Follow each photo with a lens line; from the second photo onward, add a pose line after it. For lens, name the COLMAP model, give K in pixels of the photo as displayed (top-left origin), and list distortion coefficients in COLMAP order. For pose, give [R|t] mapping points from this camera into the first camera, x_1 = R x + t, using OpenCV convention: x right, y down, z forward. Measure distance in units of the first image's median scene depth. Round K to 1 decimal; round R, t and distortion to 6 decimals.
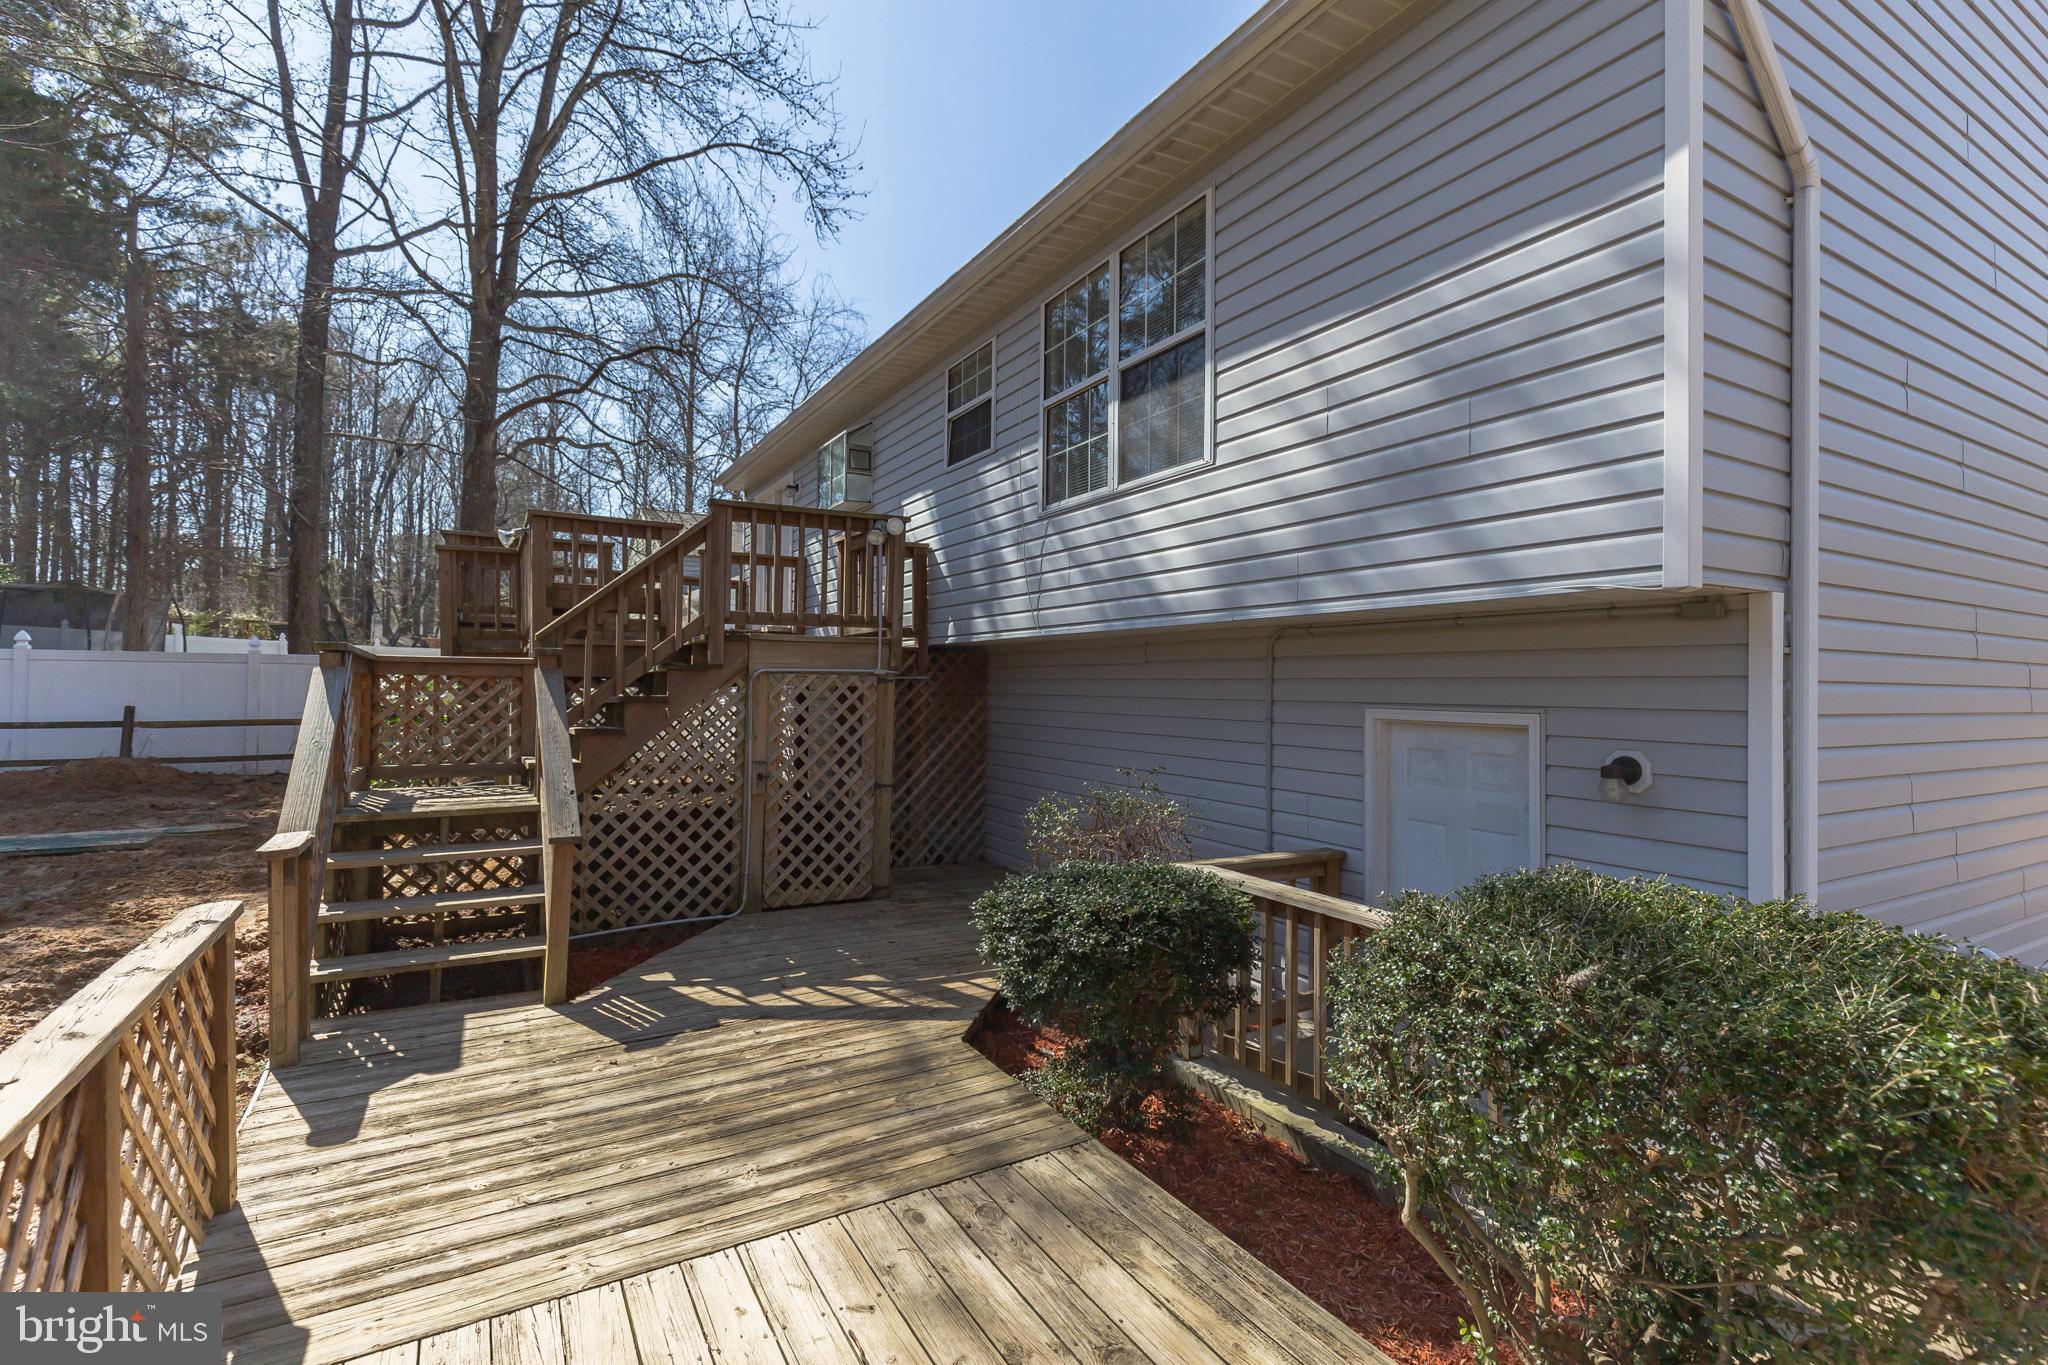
lens RADIAL K [[933.6, 0, 1026.2], [0, 933.6, 679.8], [0, 0, 1]] dist [0.003882, -0.000667]
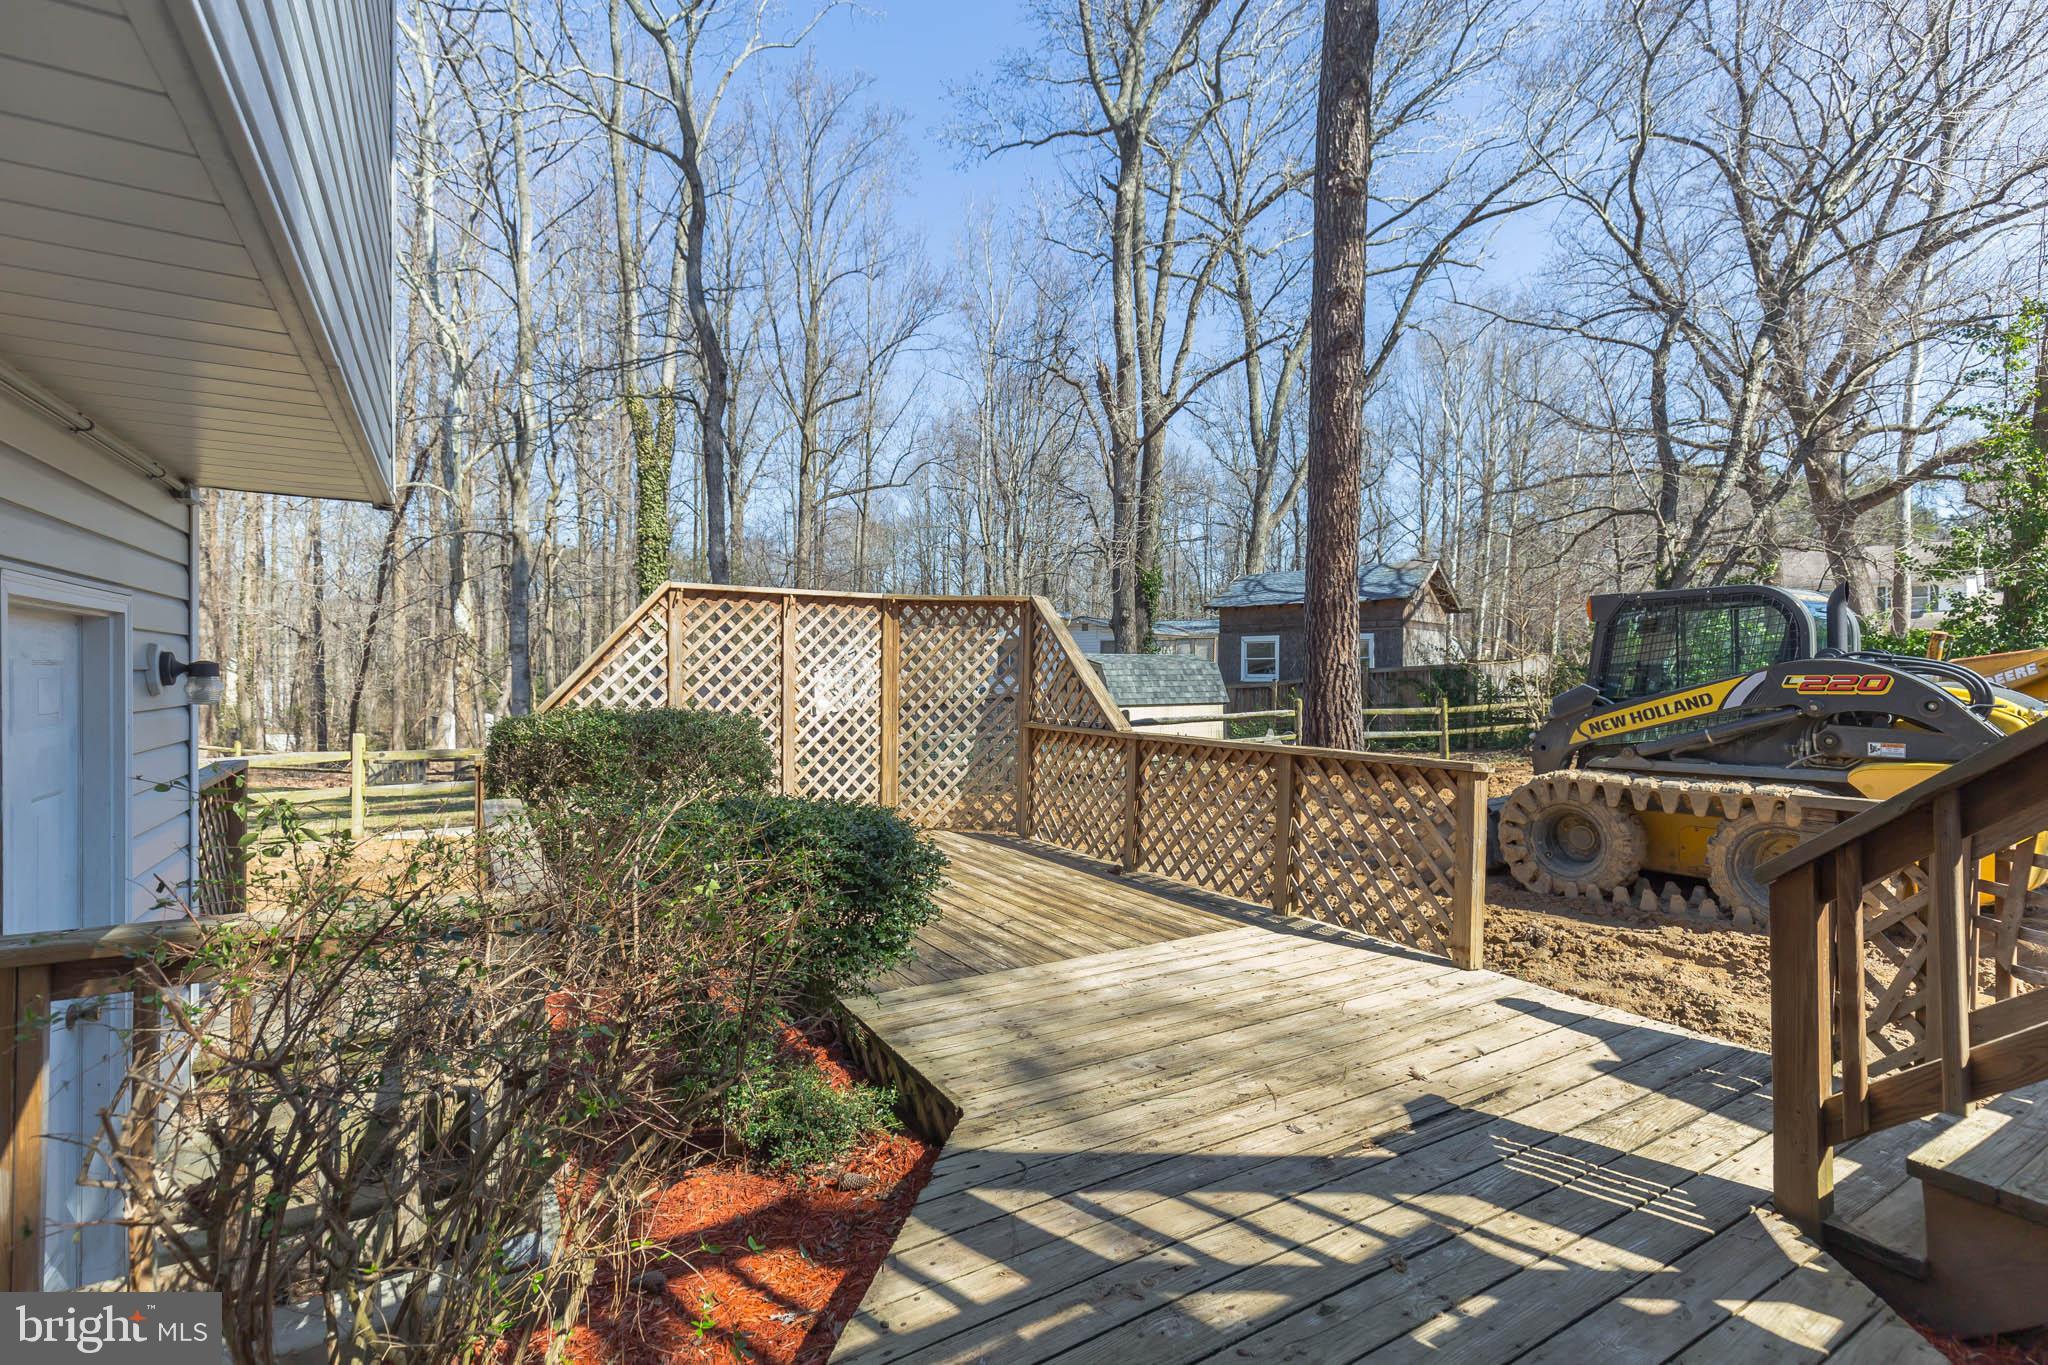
lens RADIAL K [[933.6, 0, 1019.6], [0, 933.6, 670.6], [0, 0, 1]] dist [0.003882, -0.000667]
pose [[-0.999721, -0.014487, -0.018631, -0.079307], [-0.014491, 0.999895, 0.000058, 0.066938], [0.018628, 0.000328, -0.999826, 1.467738]]
